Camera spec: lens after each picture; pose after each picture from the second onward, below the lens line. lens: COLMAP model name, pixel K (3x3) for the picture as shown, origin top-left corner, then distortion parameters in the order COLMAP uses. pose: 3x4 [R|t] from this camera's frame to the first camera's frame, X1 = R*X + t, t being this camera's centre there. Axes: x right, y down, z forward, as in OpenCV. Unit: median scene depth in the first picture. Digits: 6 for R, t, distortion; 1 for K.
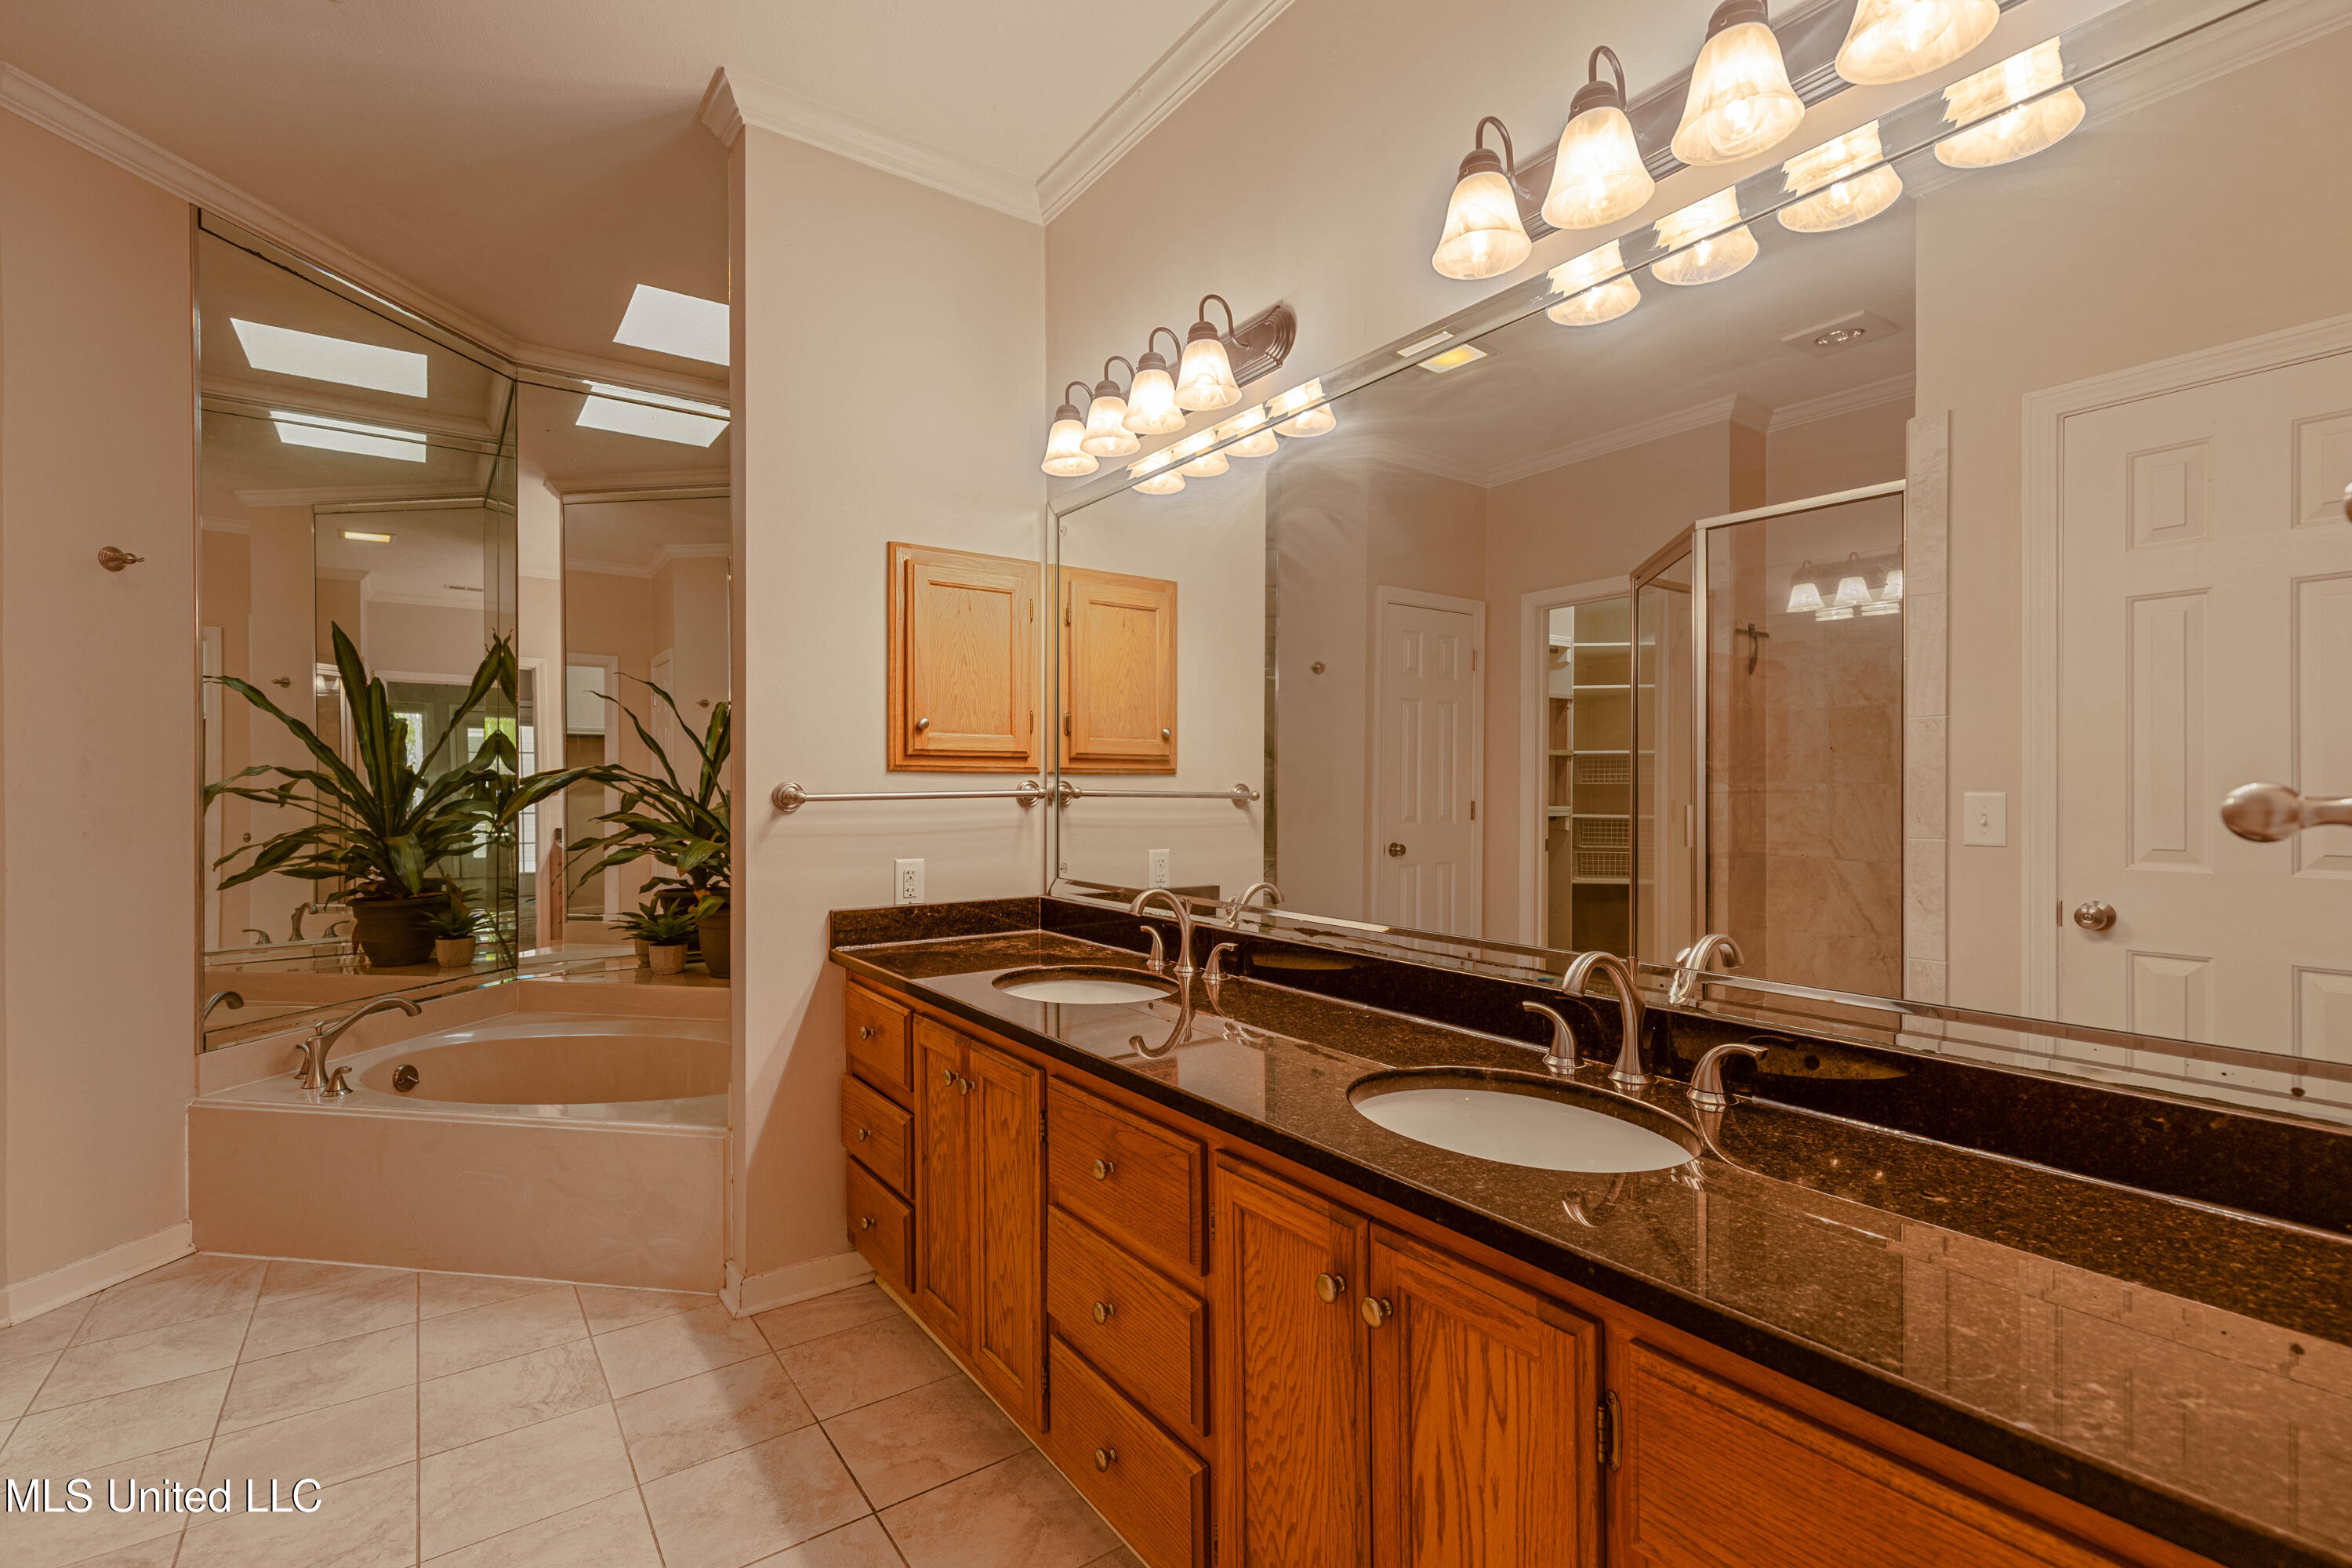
lens RADIAL K [[1068.0, 0, 1178.1], [0, 1068.0, 786.8], [0, 0, 1]] dist [0.009014, -0.000237]
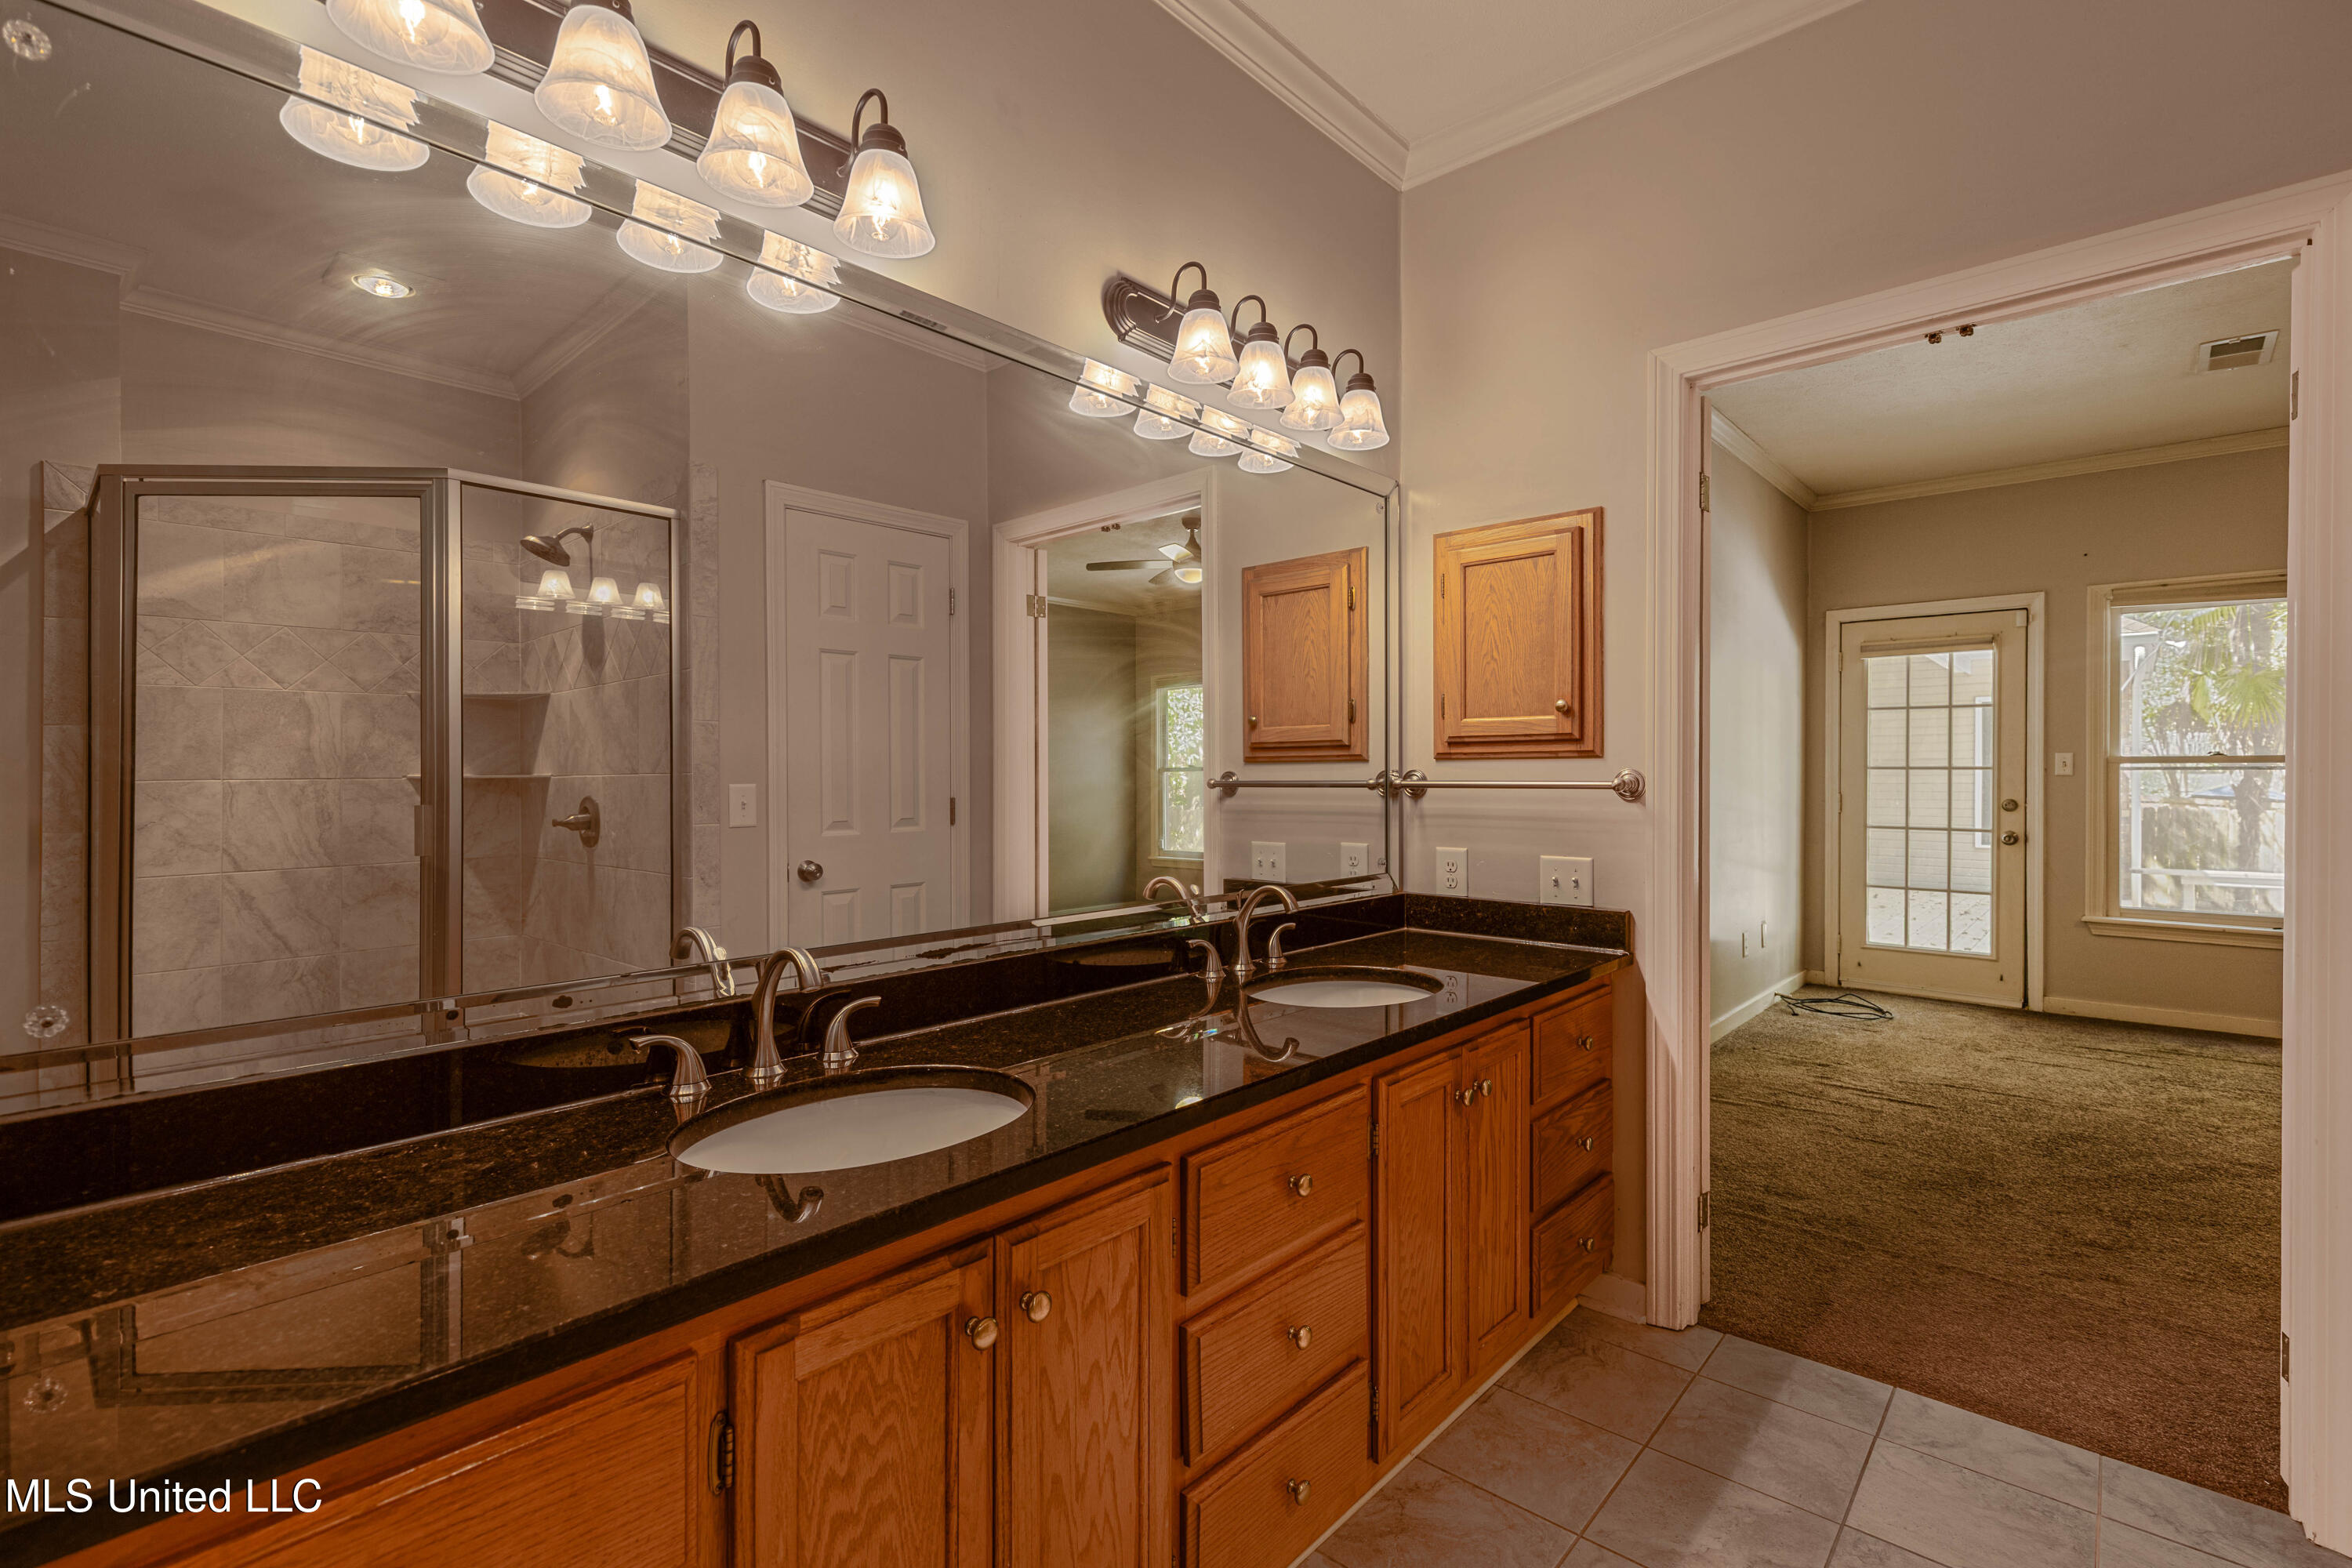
lens RADIAL K [[1067.3, 0, 1113.1], [0, 1067.3, 783.0], [0, 0, 1]] dist [0.002834, 0.000166]
pose [[-0.187686, -0.005078, 0.982216, -0.611163], [0.007157, 0.999953, 0.006538, -0.003226], [-0.982203, 0.008257, -0.187641, 0.852831]]
